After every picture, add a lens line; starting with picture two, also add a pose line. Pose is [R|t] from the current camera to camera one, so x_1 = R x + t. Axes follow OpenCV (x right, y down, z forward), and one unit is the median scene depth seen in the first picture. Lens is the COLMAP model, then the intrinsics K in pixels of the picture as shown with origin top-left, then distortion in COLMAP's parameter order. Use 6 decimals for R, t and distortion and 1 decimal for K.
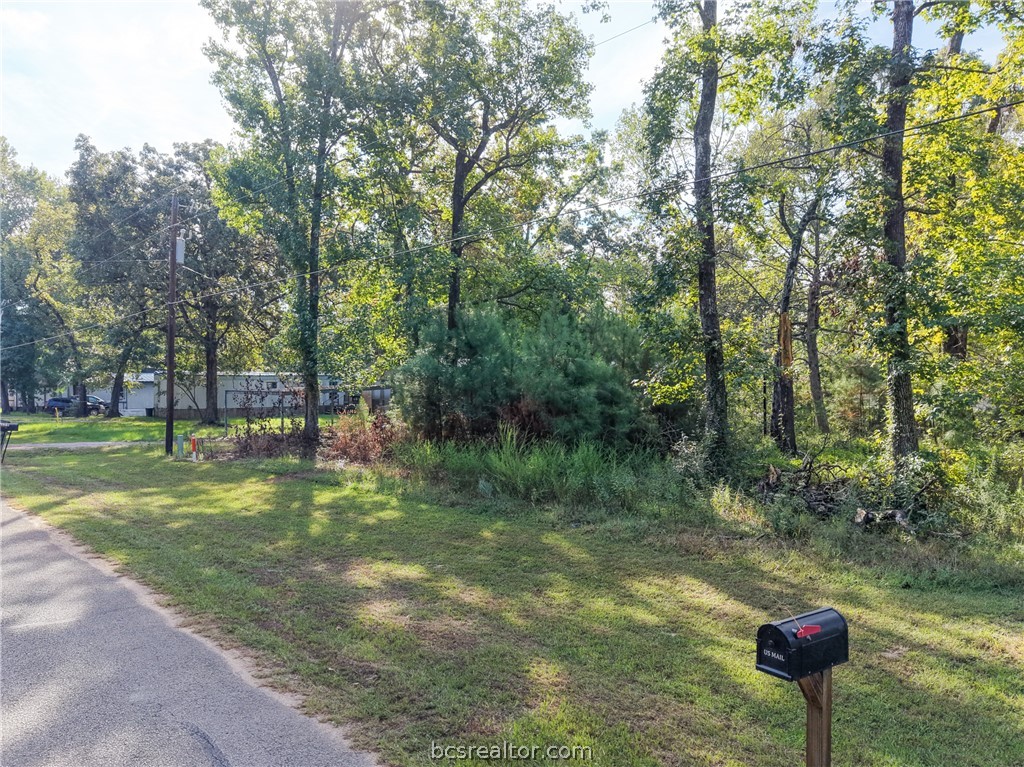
lens RADIAL K [[764.6, 0, 512.0], [0, 764.6, 383.5], [0, 0, 1]] dist [0.046237, -0.048854]
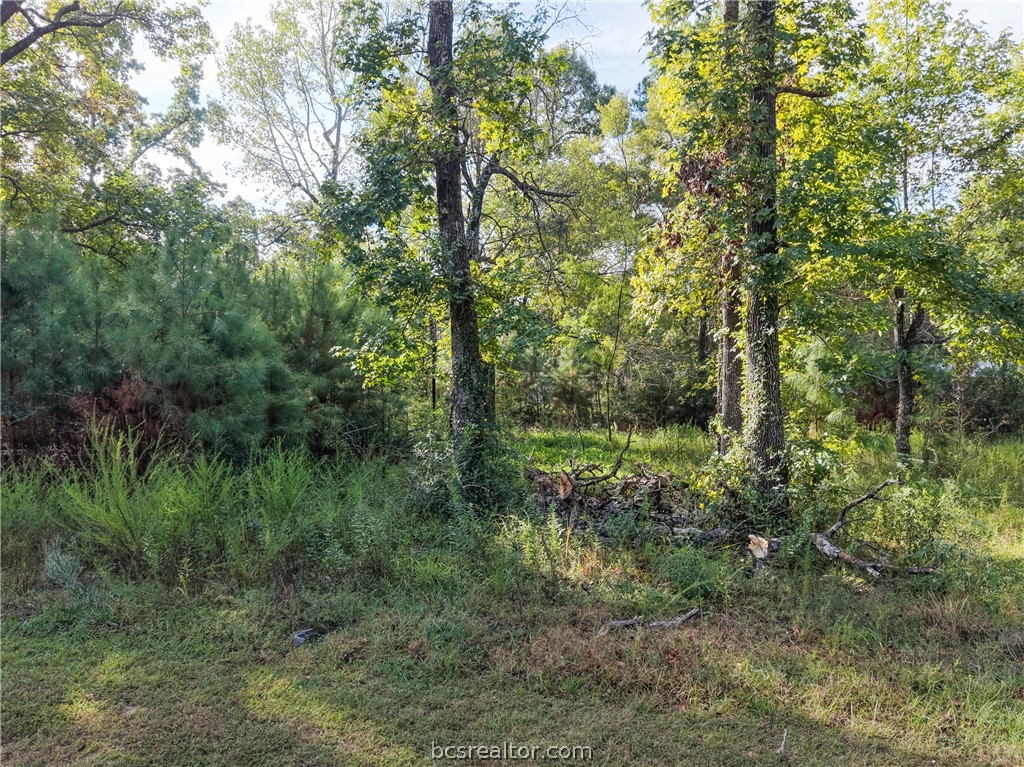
lens RADIAL K [[756.8, 0, 512.0], [0, 756.8, 383.5], [0, 0, 1]] dist [-0.003077, -0.000127]
pose [[0.855296, -0.003512, 0.518127, -0.031491], [0.004784, 0.999988, -0.001118, 0.025267], [-0.518117, 0.003435, 0.855303, 0.398929]]
